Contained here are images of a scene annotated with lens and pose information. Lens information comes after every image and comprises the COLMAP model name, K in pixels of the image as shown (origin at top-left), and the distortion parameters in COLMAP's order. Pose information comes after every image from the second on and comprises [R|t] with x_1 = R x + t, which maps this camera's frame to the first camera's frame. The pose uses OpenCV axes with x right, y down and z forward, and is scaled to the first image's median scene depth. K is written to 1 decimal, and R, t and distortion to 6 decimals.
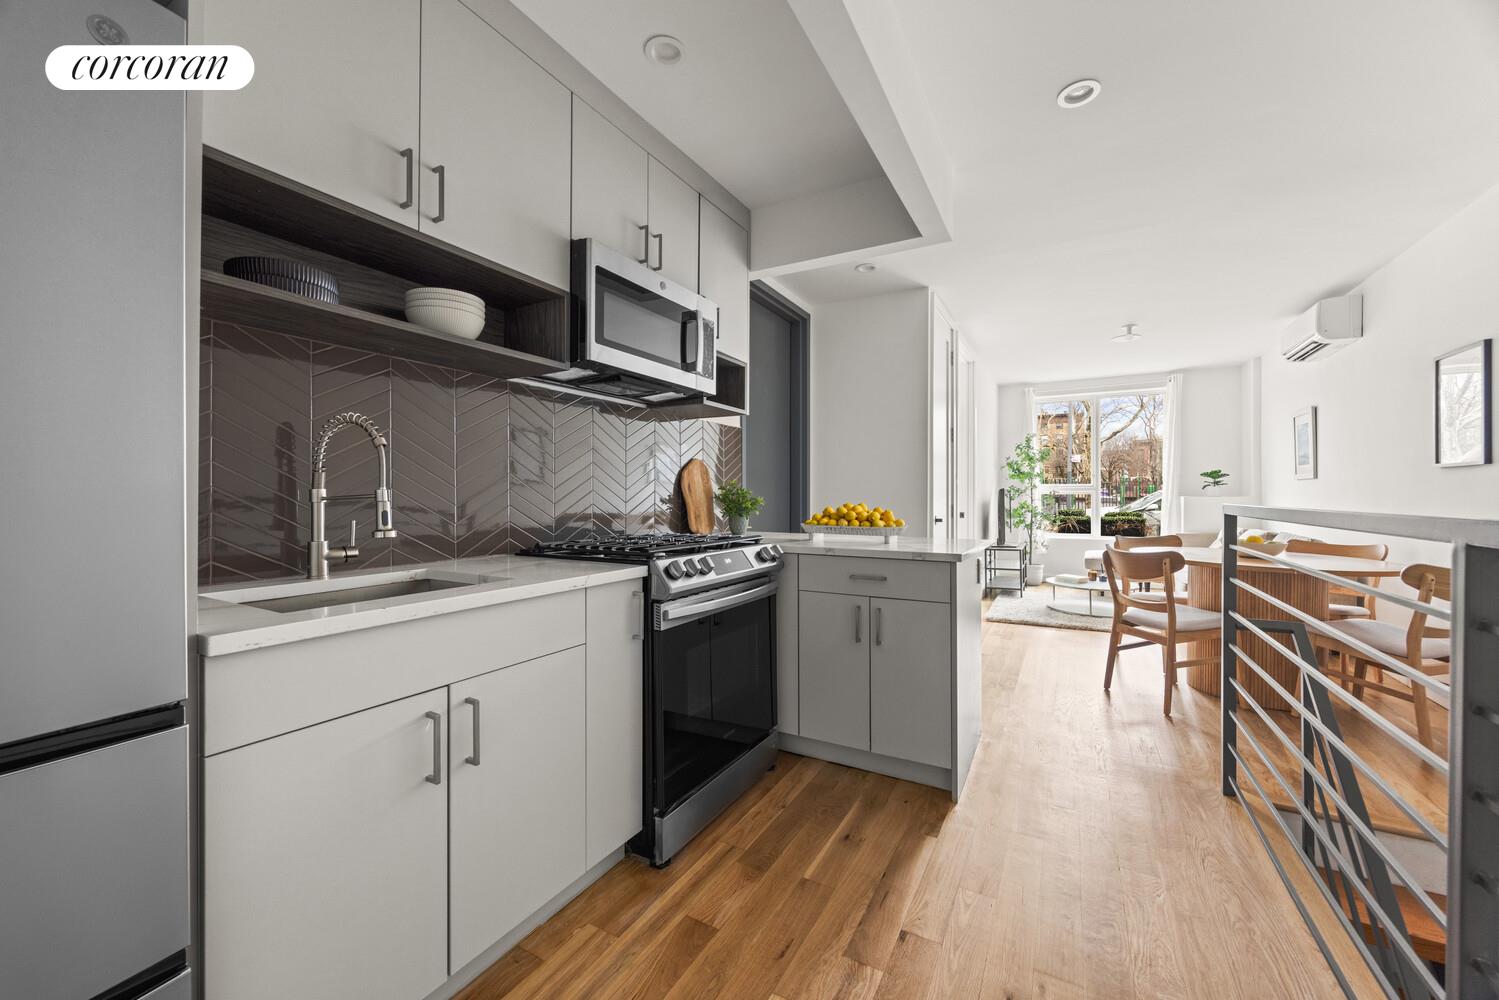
lens RADIAL K [[578.6, 0, 756.8], [0, 578.6, 497.0], [0, 0, 1]] dist [0.000375, 0.000048]
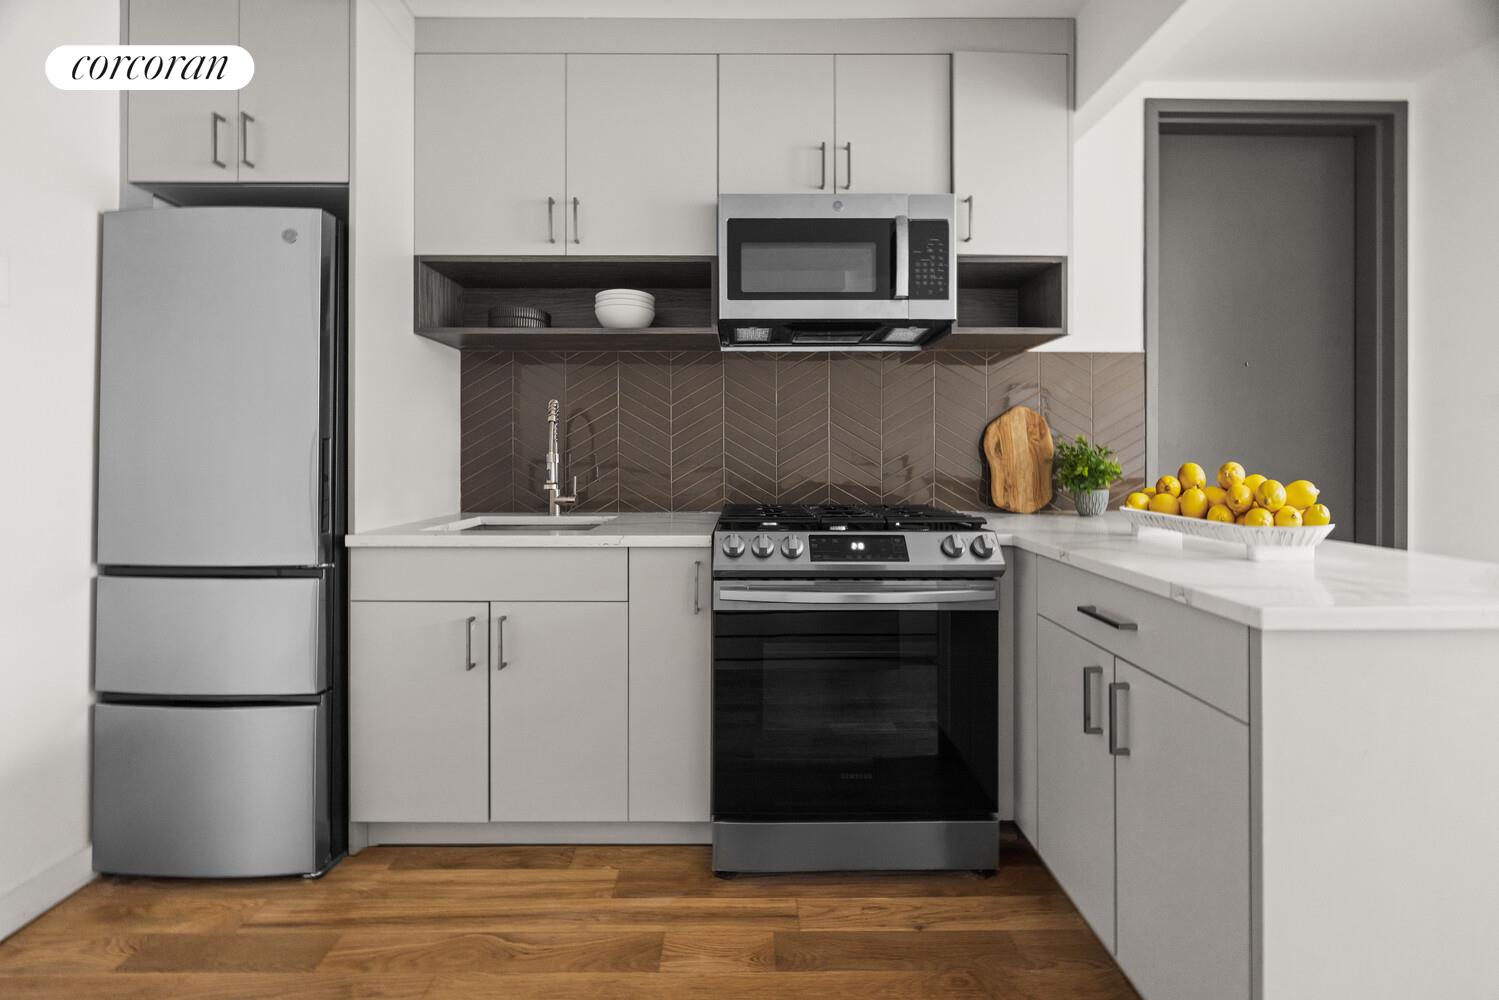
lens RADIAL K [[575.4, 0, 747.9], [0, 575.4, 461.8], [0, 0, 1]] dist [-0.006693, 0.000089]
pose [[0.482379, 0.003037, -0.875957, 0.660240], [-0.000279, 0.999994, 0.003313, 0.000969], [0.875962, -0.001353, 0.482378, 0.647551]]
